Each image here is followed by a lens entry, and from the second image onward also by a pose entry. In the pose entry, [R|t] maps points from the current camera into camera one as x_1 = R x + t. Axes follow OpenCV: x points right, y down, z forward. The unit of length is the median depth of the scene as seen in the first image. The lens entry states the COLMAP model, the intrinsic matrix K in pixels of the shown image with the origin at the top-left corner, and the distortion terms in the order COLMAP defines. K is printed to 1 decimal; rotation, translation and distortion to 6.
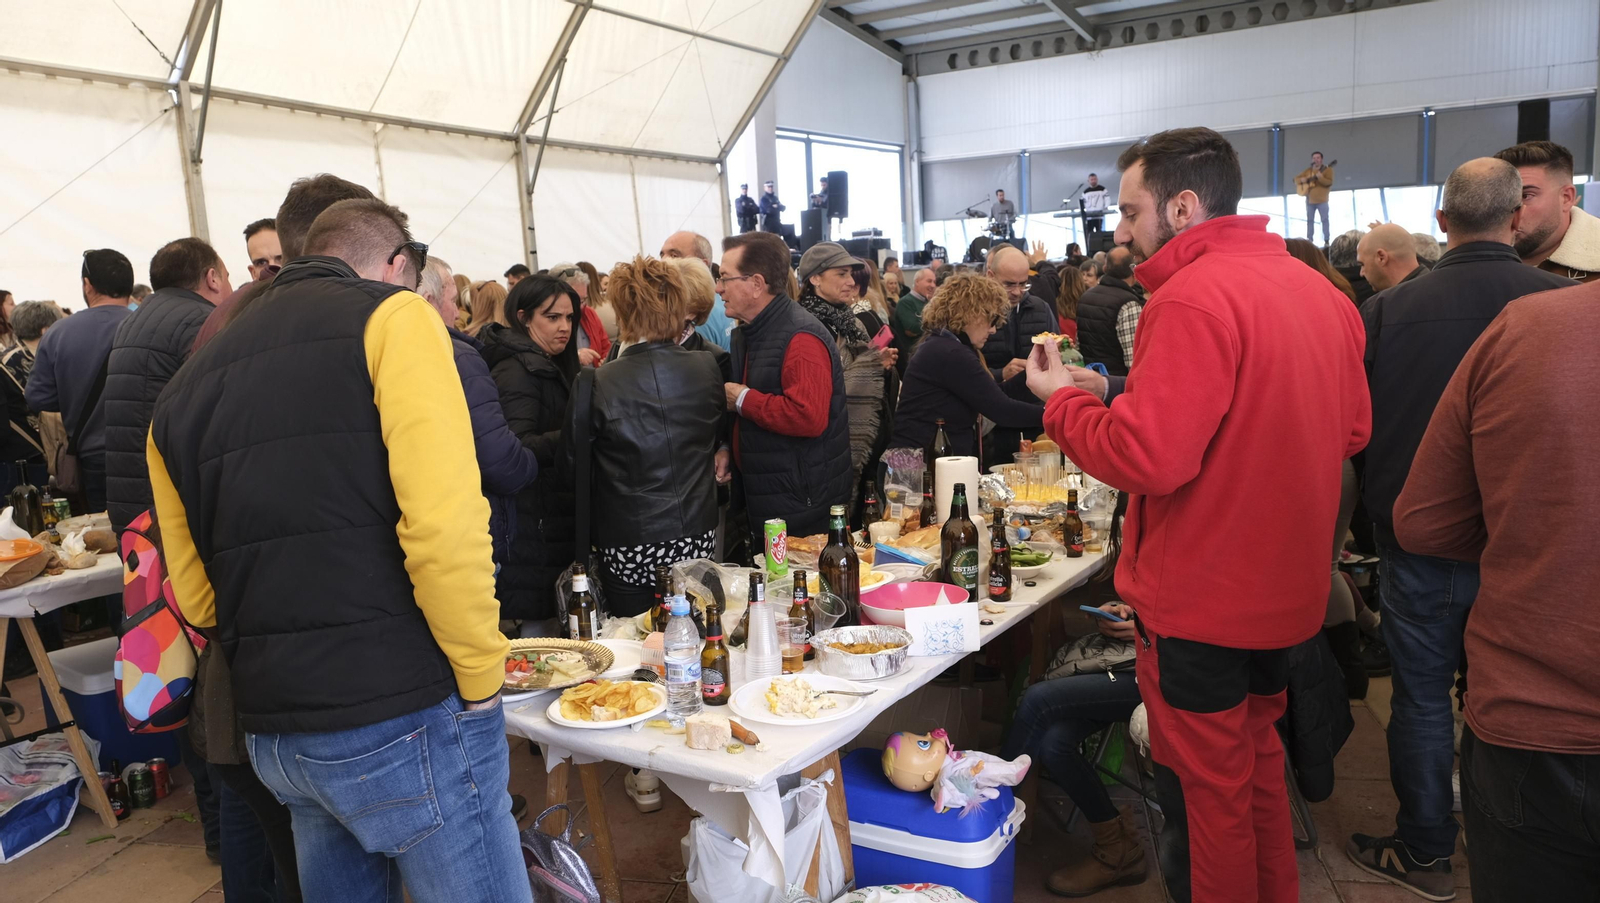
lens RADIAL K [[1222.5, 0, 783.1], [0, 1222.5, 459.9], [0, 0, 1]] dist [0.004479, 0.008082]
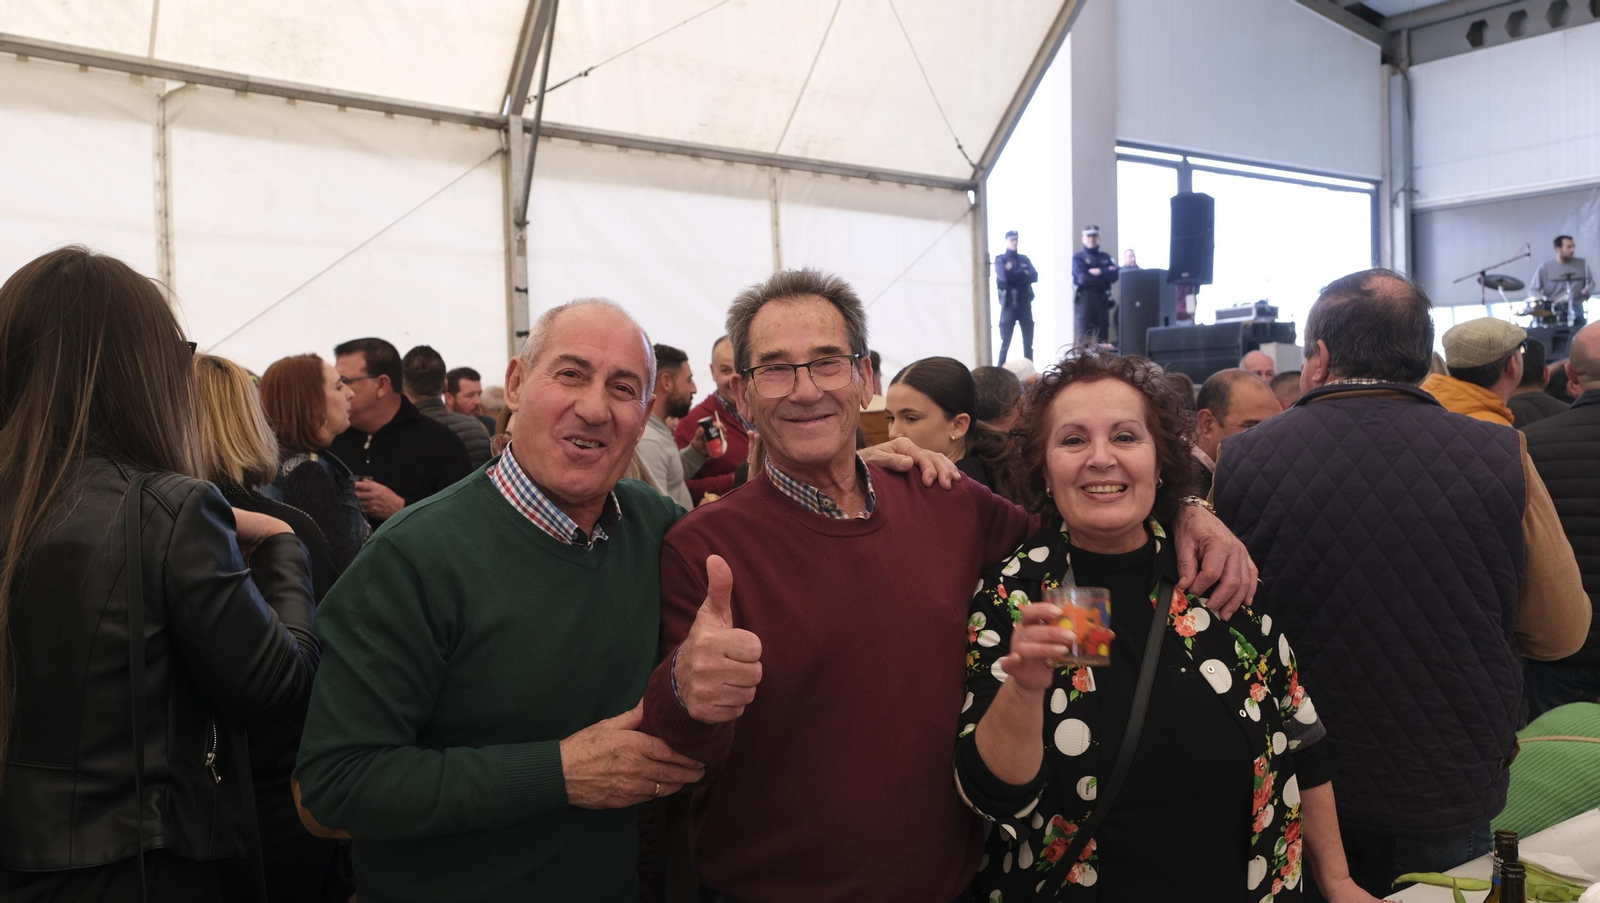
lens RADIAL K [[1222.5, 0, 809.0], [0, 1222.5, 454.9], [0, 0, 1]] dist [0.004479, 0.008082]
pose [[0.922617, 0.045052, -0.383076, 0.098756], [-0.082484, 0.993226, -0.081848, -0.069515], [0.376794, 0.107112, 0.920083, 0.468016]]
